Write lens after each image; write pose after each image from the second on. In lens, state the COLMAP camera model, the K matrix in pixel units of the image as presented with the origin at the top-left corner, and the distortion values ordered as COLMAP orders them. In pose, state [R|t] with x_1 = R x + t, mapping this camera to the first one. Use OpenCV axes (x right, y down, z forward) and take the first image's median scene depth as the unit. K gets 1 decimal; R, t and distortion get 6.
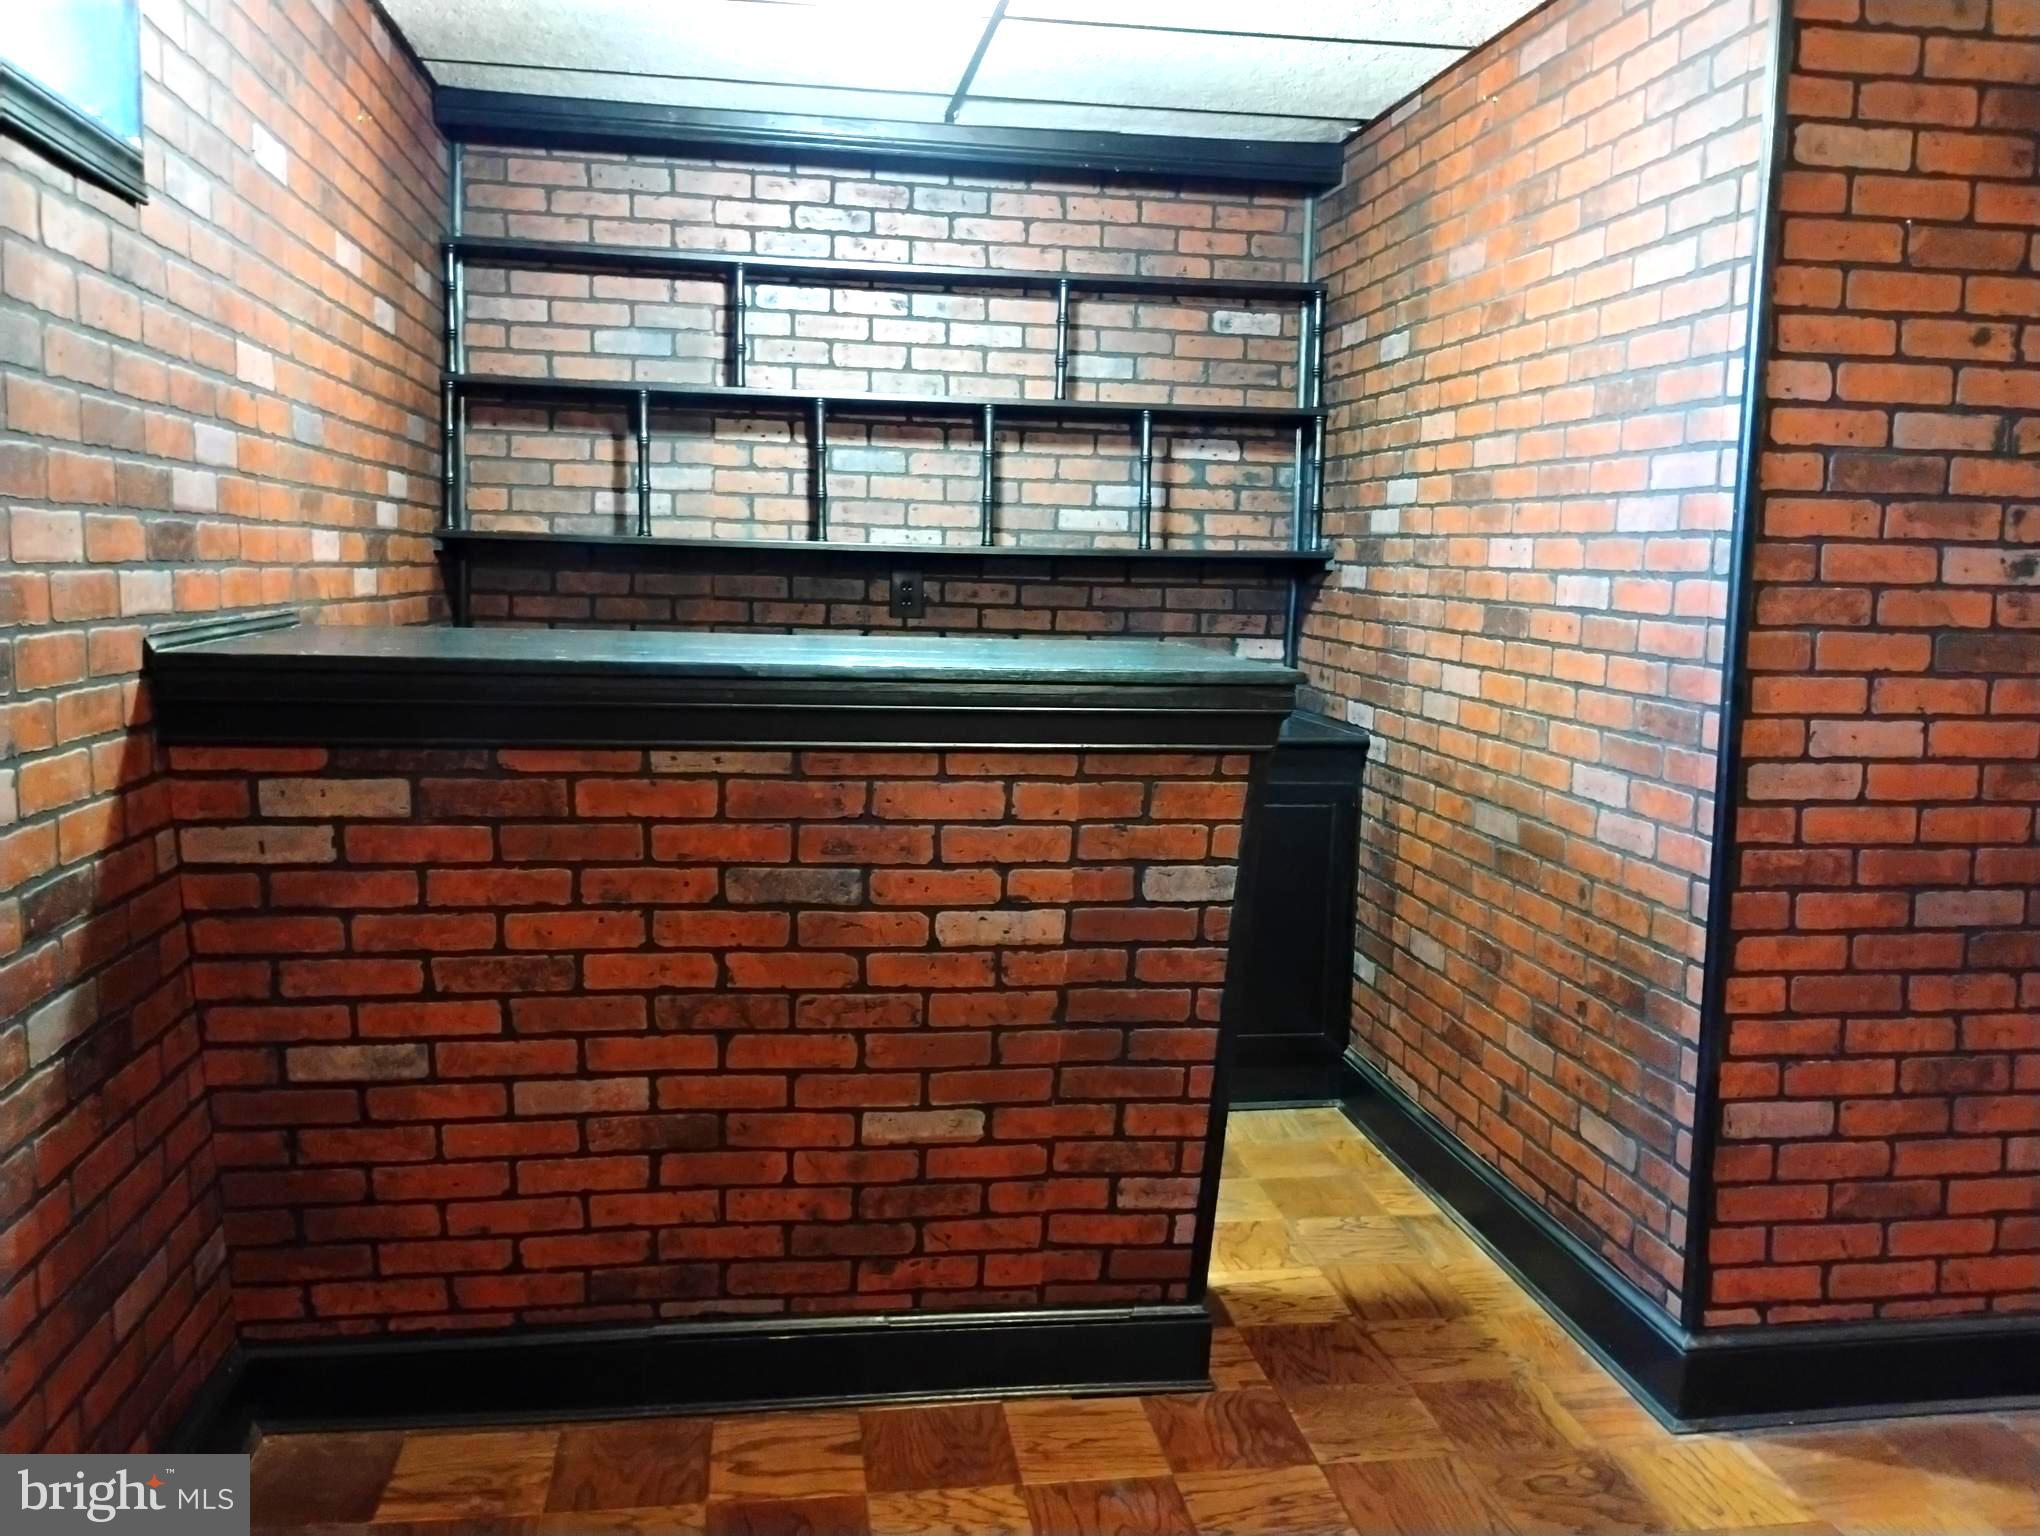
lens RADIAL K [[1675.5, 0, 1013.8], [0, 1675.5, 754.3], [0, 0, 1]] dist [0.059024, -0.075344]
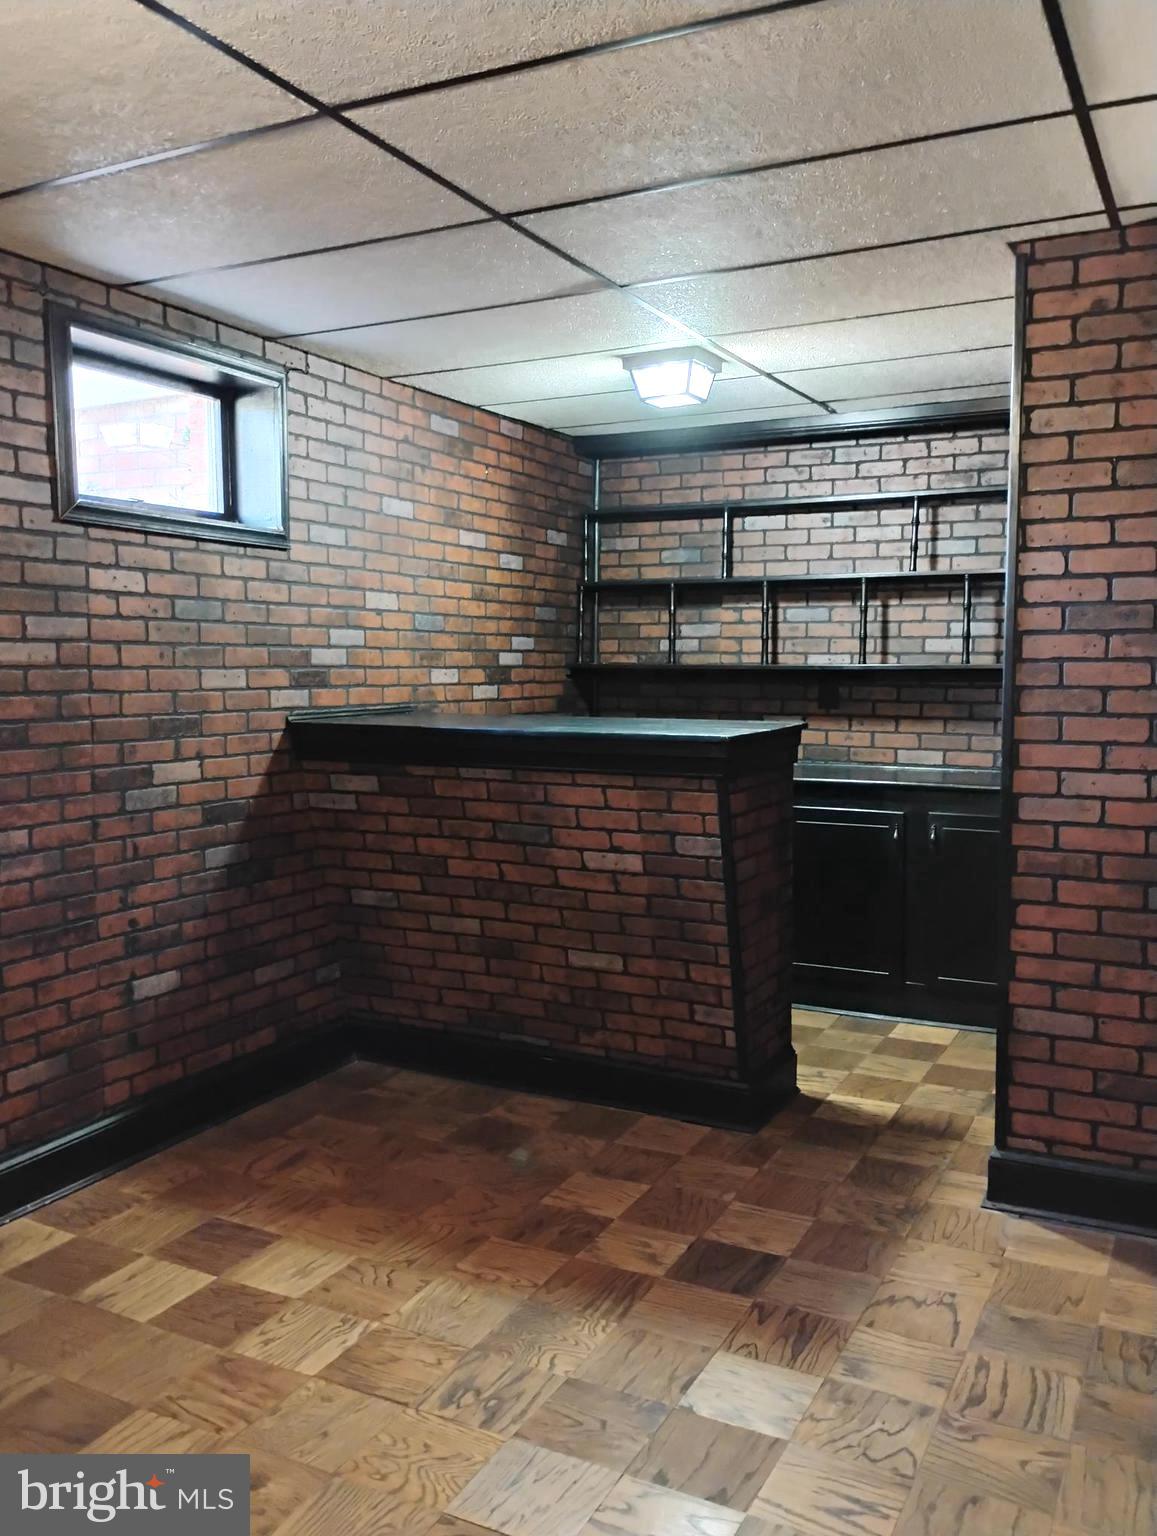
lens RADIAL K [[1261.5, 0, 574.3], [0, 1261.5, 780.0], [0, 0, 1]] dist [0.059024, -0.075344]
pose [[0.808725, 0.032300, -0.587299, 0.794002], [-0.047657, 0.998806, -0.010694, 0.022314], [0.586253, 0.036638, 0.809299, -0.242939]]
